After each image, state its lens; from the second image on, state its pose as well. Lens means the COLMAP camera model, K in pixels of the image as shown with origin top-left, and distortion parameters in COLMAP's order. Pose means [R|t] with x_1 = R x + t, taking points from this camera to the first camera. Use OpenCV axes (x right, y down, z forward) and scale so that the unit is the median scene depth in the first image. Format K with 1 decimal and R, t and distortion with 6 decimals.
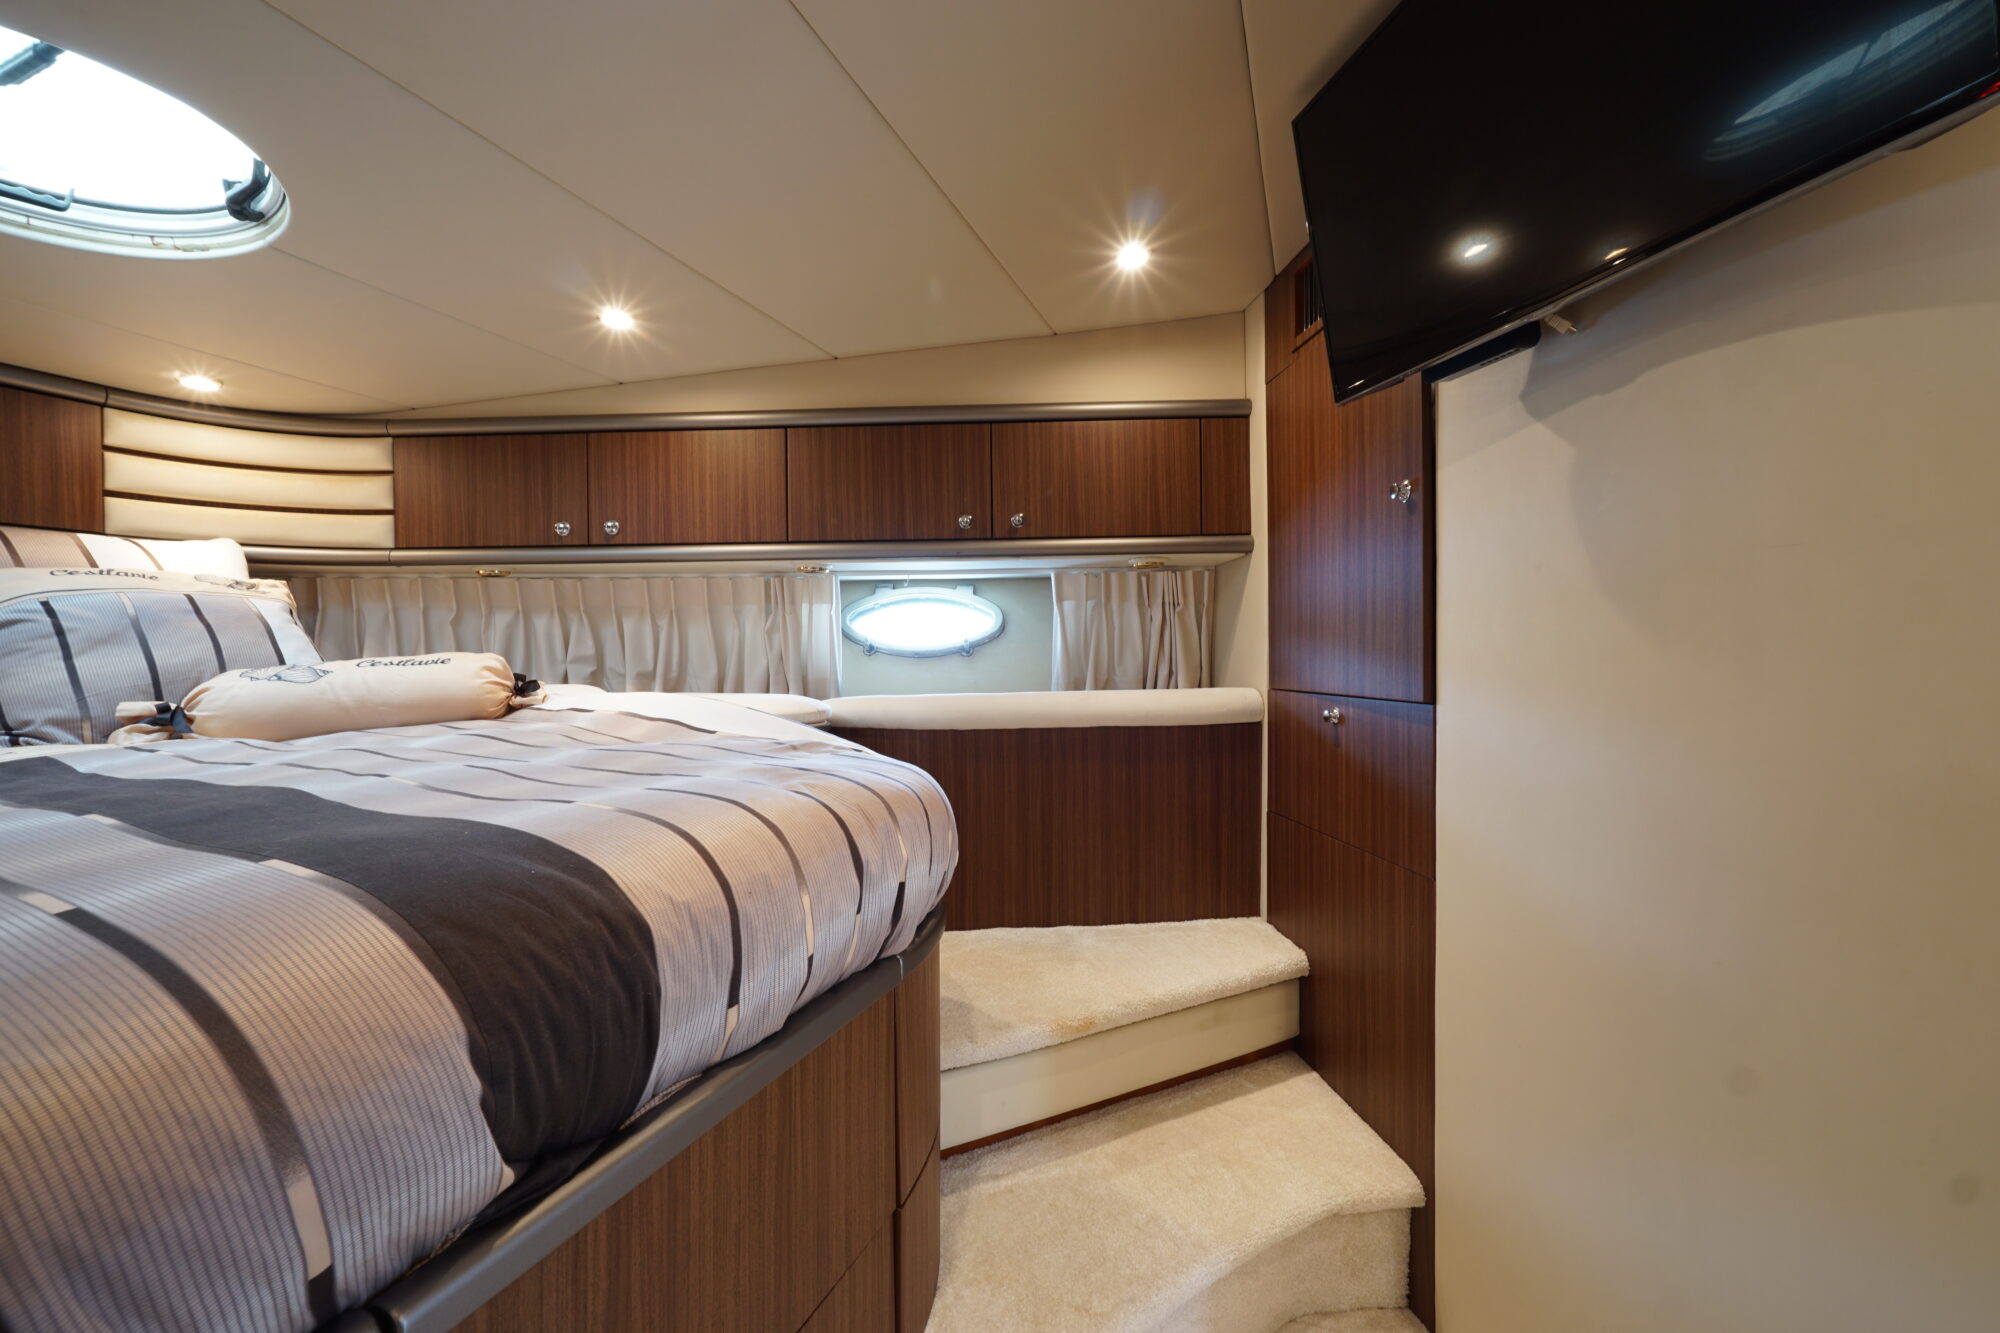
lens RADIAL K [[840.9, 0, 997.0], [0, 840.9, 666.7], [0, 0, 1]] dist [-0.019774, 0.007994]
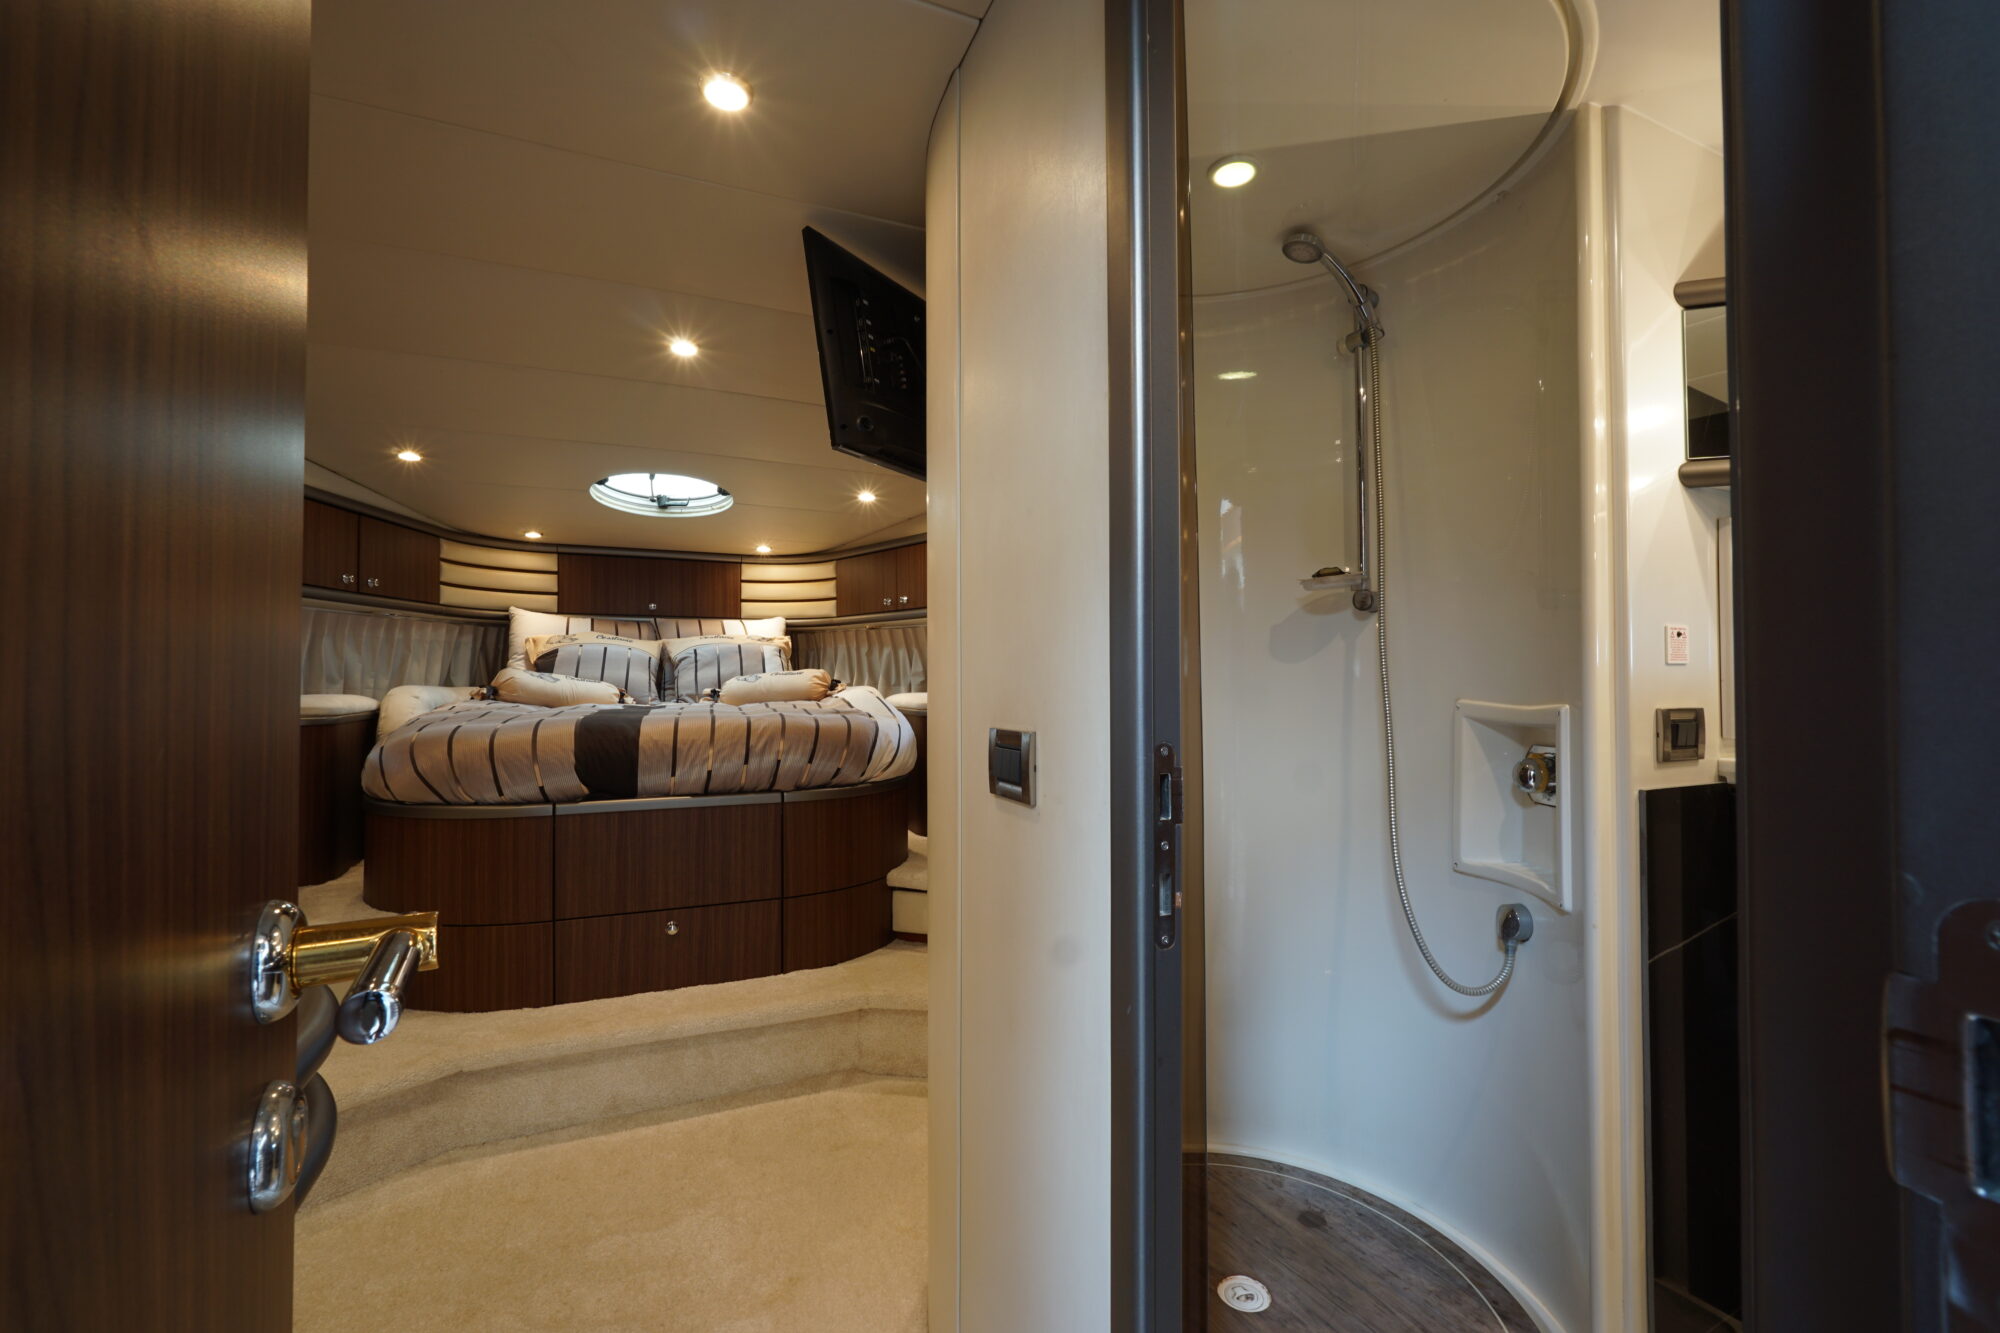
lens RADIAL K [[840.9, 0, 997.0], [0, 840.9, 666.7], [0, 0, 1]] dist [-0.019774, 0.007994]
pose [[0.712767, -0.005987, -0.701376, 1.072635], [-0.013940, 0.999645, -0.022699, 0.017346], [0.701263, 0.025957, 0.712430, -0.158927]]
